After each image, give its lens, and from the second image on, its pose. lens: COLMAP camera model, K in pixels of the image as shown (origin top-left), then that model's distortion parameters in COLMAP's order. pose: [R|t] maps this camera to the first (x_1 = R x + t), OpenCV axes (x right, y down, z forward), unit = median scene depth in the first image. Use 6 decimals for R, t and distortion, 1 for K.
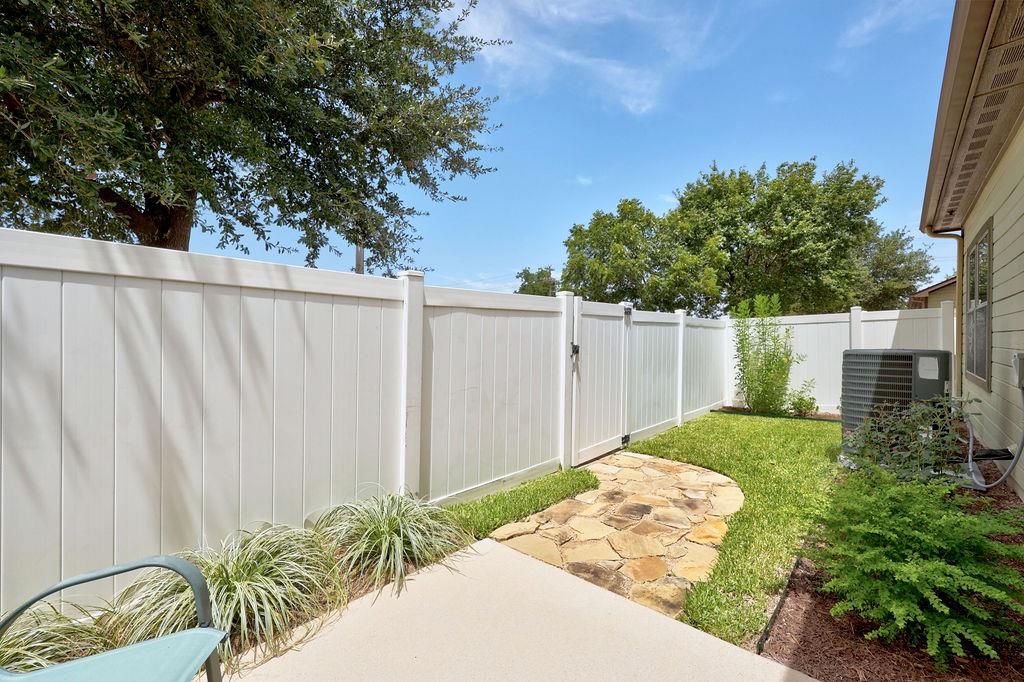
lens RADIAL K [[406.5, 0, 509.9], [0, 406.5, 338.9], [0, 0, 1]] dist [0.008155, -0.000533]
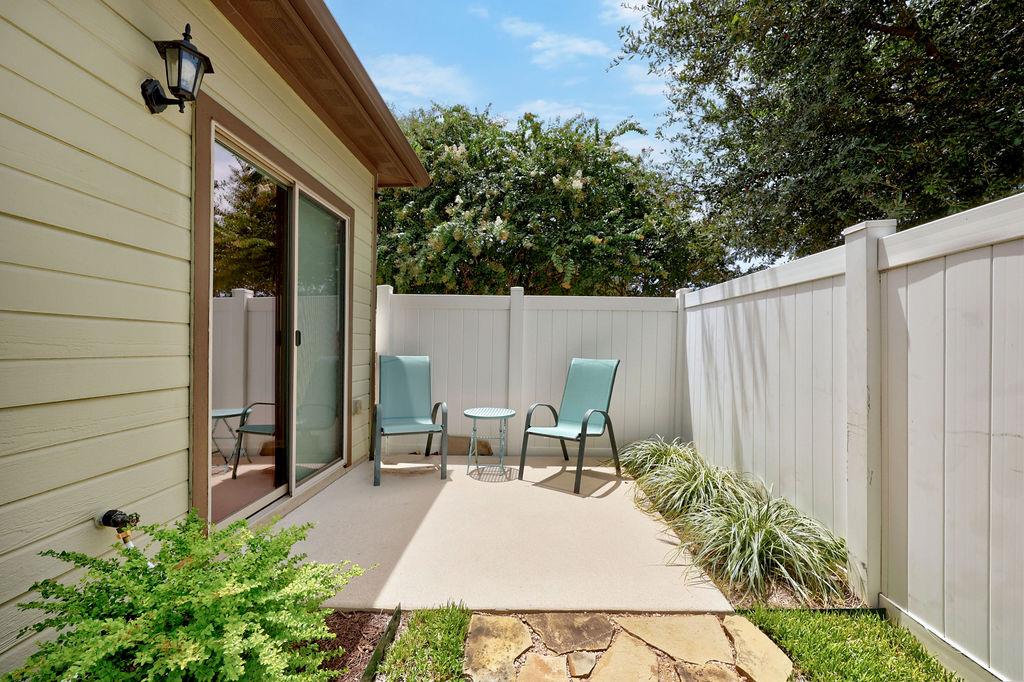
lens RADIAL K [[406.5, 0, 515.2], [0, 406.5, 342.4], [0, 0, 1]] dist [0.008155, -0.000533]
pose [[-0.749861, -0.009189, -0.661532, 0.609685], [-0.005445, 0.999955, -0.007718, 0.032806], [0.661573, -0.002186, -0.749877, 1.128387]]
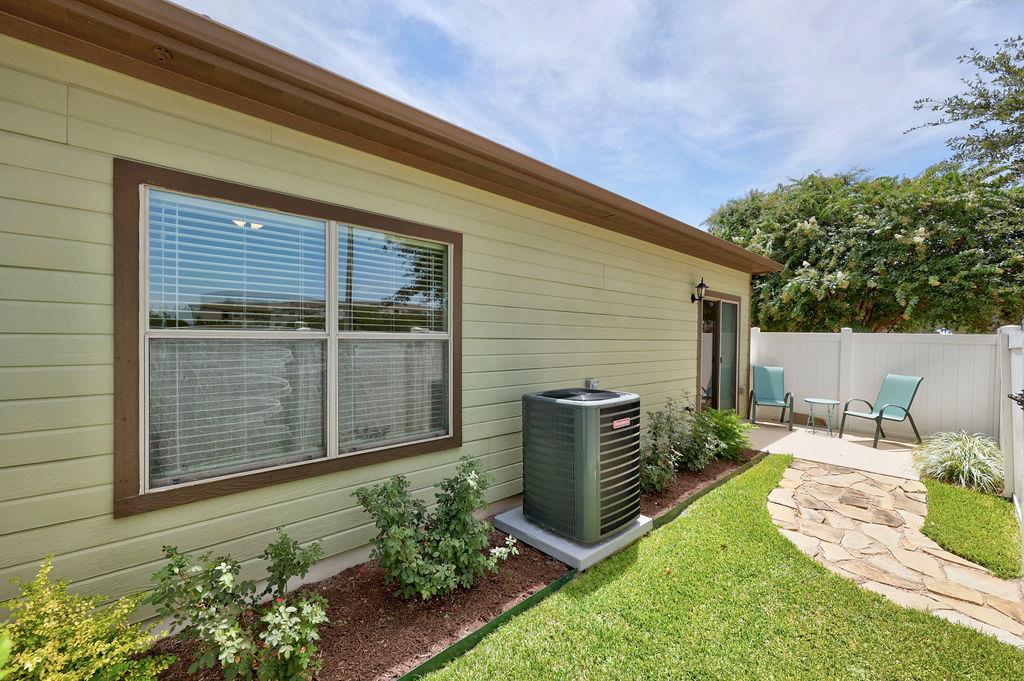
lens RADIAL K [[406.5, 0, 511.6], [0, 406.5, 335.4], [0, 0, 1]] dist [0.008155, -0.000533]
pose [[-0.996388, -0.009590, 0.084370, 1.383256], [-0.009201, 0.999945, 0.005003, -0.124853], [-0.084414, 0.004209, -0.996422, 2.569058]]
